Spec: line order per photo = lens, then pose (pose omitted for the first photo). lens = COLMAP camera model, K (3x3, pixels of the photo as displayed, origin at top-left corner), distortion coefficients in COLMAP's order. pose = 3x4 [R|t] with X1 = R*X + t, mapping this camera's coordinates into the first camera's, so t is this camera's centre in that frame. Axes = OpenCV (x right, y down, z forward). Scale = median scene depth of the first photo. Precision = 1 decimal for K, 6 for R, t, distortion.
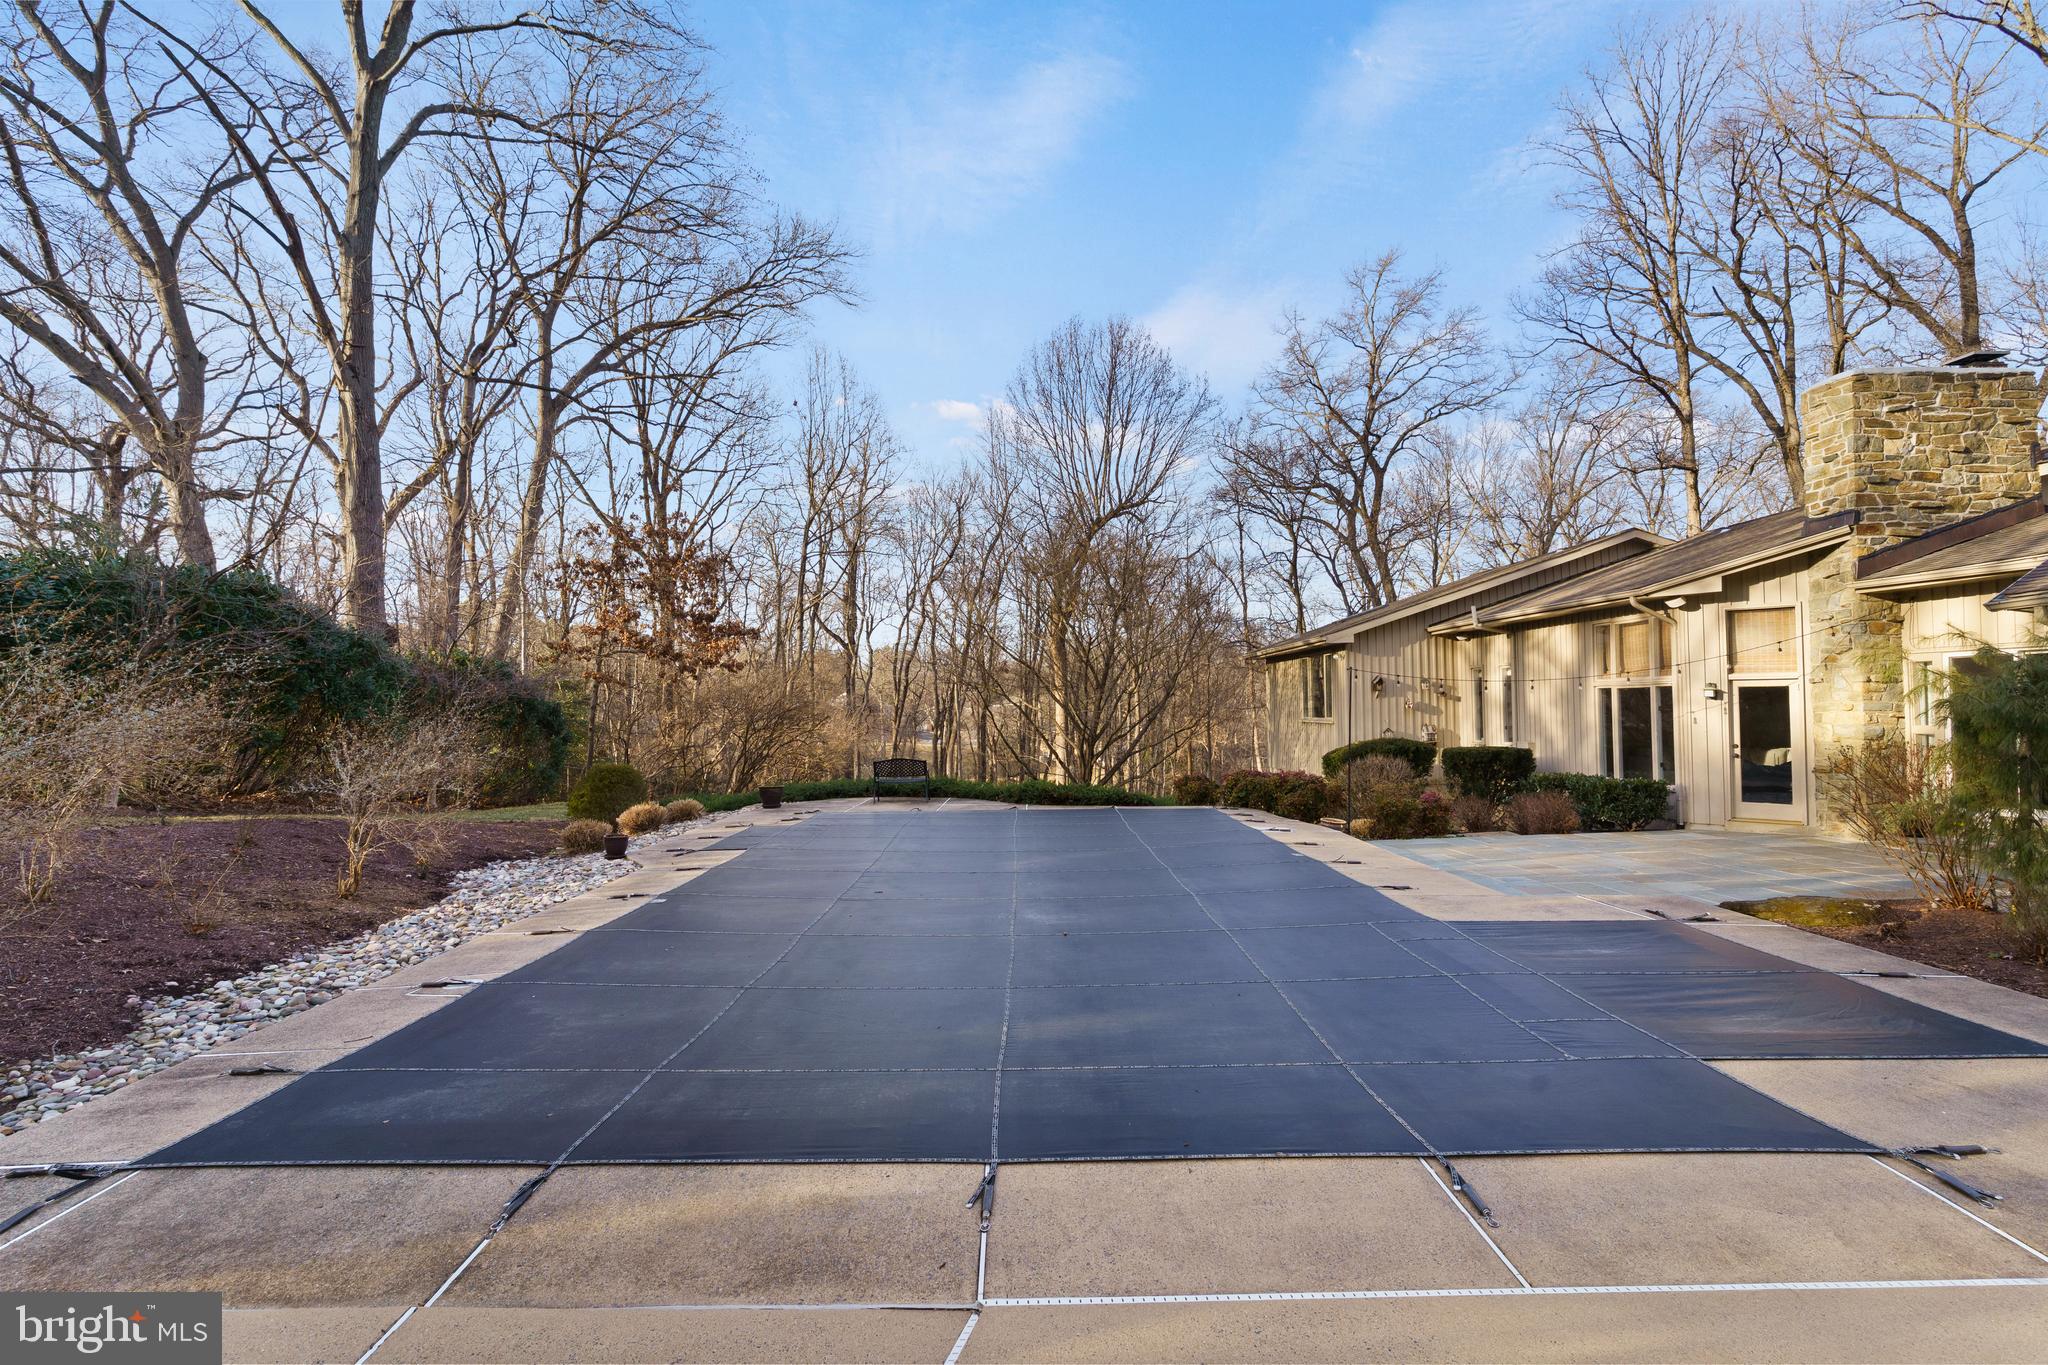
lens RADIAL K [[979.2, 0, 1020.9], [0, 979.2, 685.2], [0, 0, 1]] dist [0.002820, 0.002147]
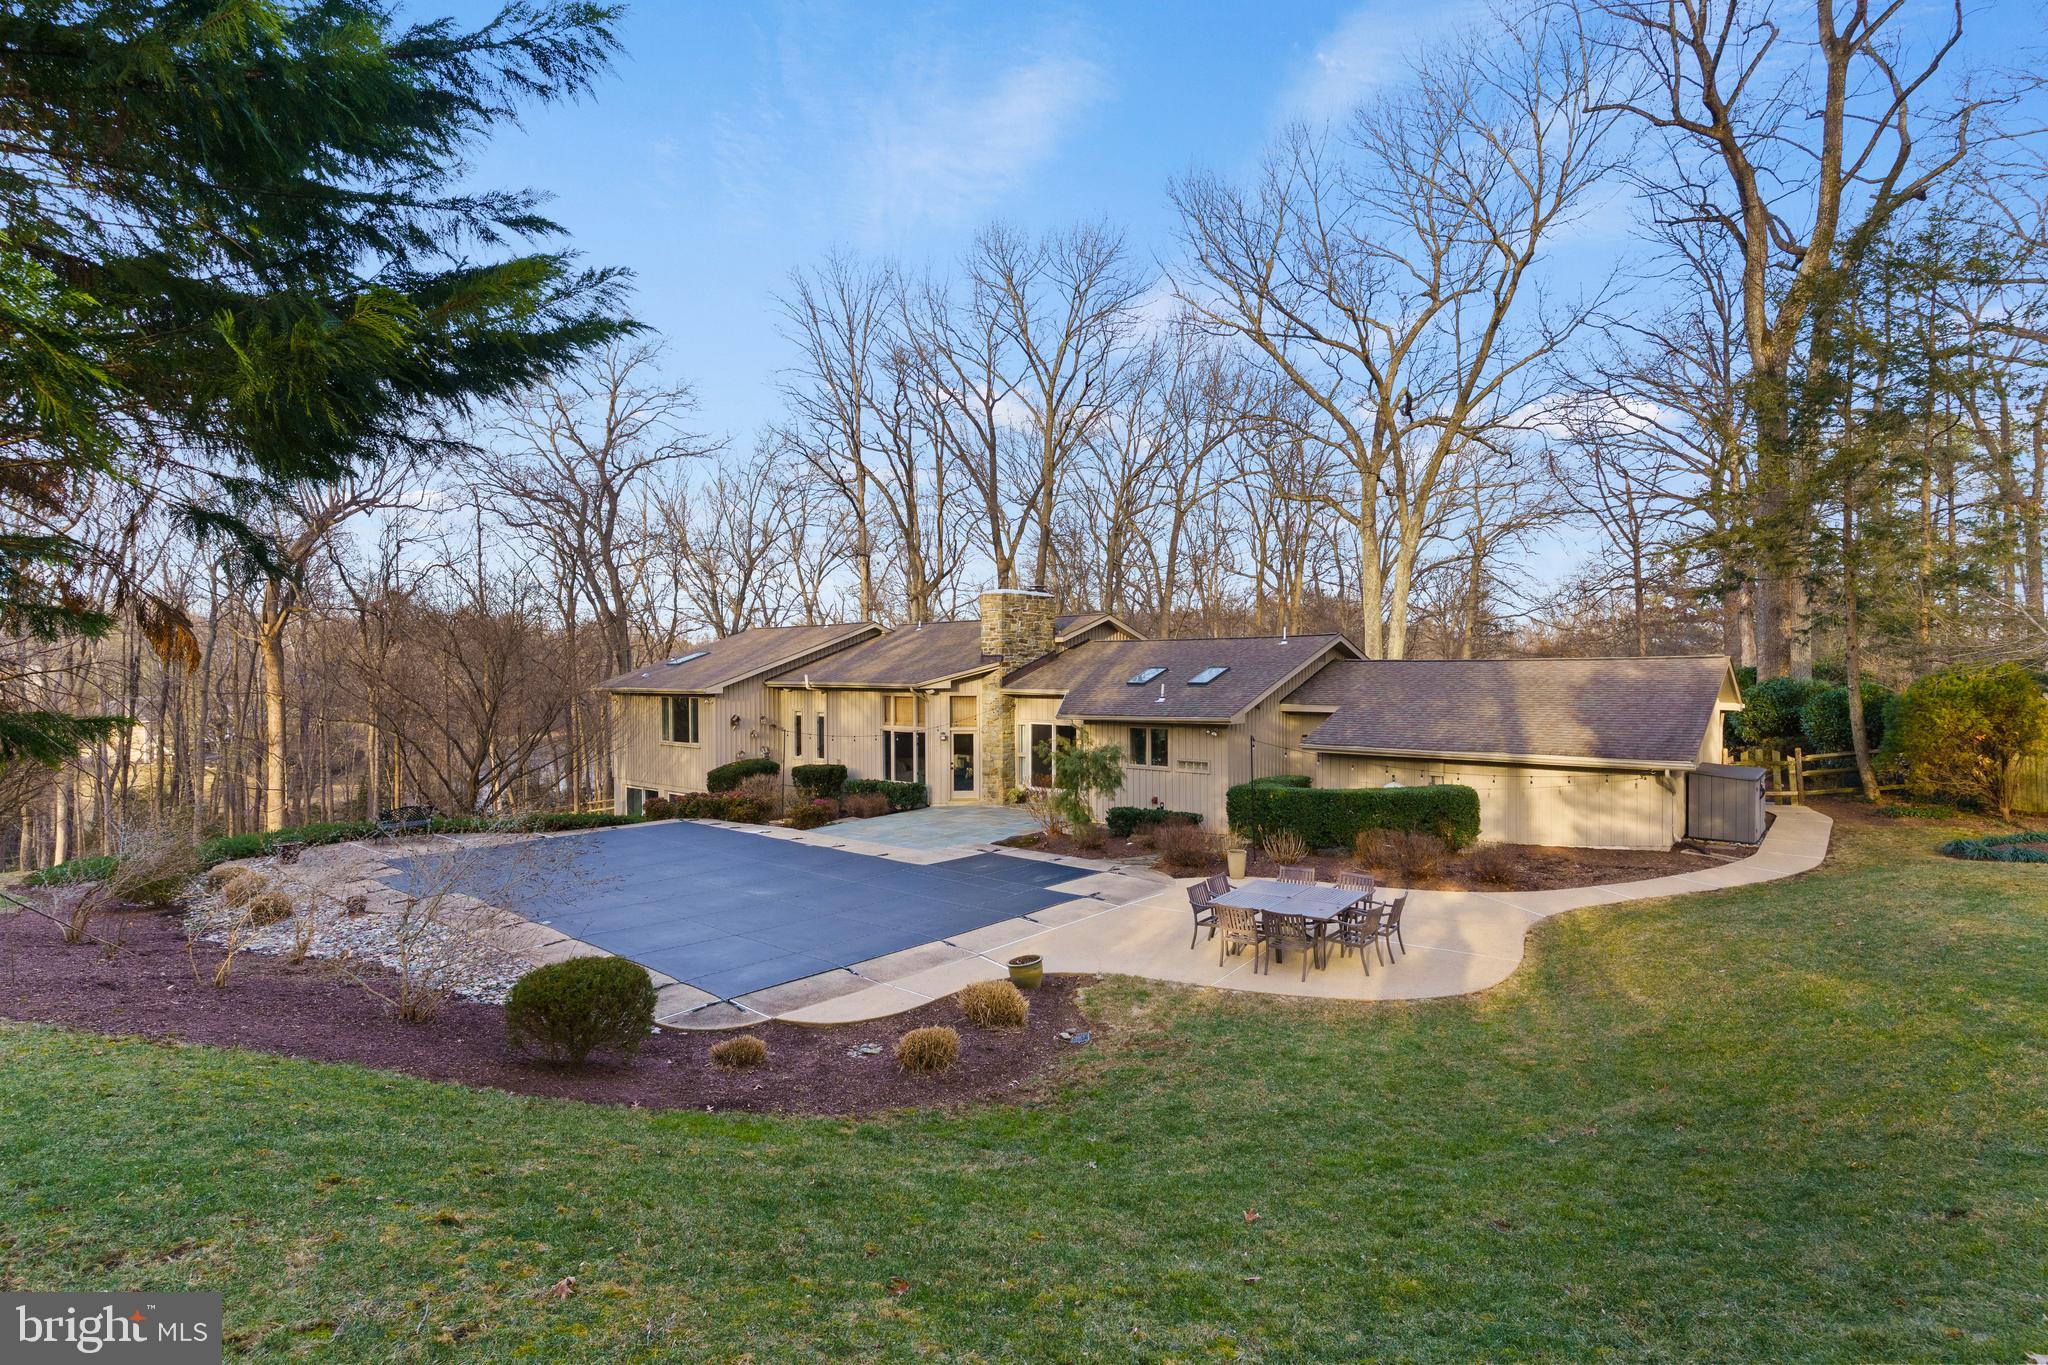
lens RADIAL K [[979.2, 0, 1035.3], [0, 979.2, 679.8], [0, 0, 1]] dist [0.002820, 0.002147]
pose [[0.654686, -0.000222, 0.755901, -0.560519], [-0.021047, 0.999607, 0.018523, -0.124443], [-0.755607, -0.028036, 0.654424, -0.362557]]
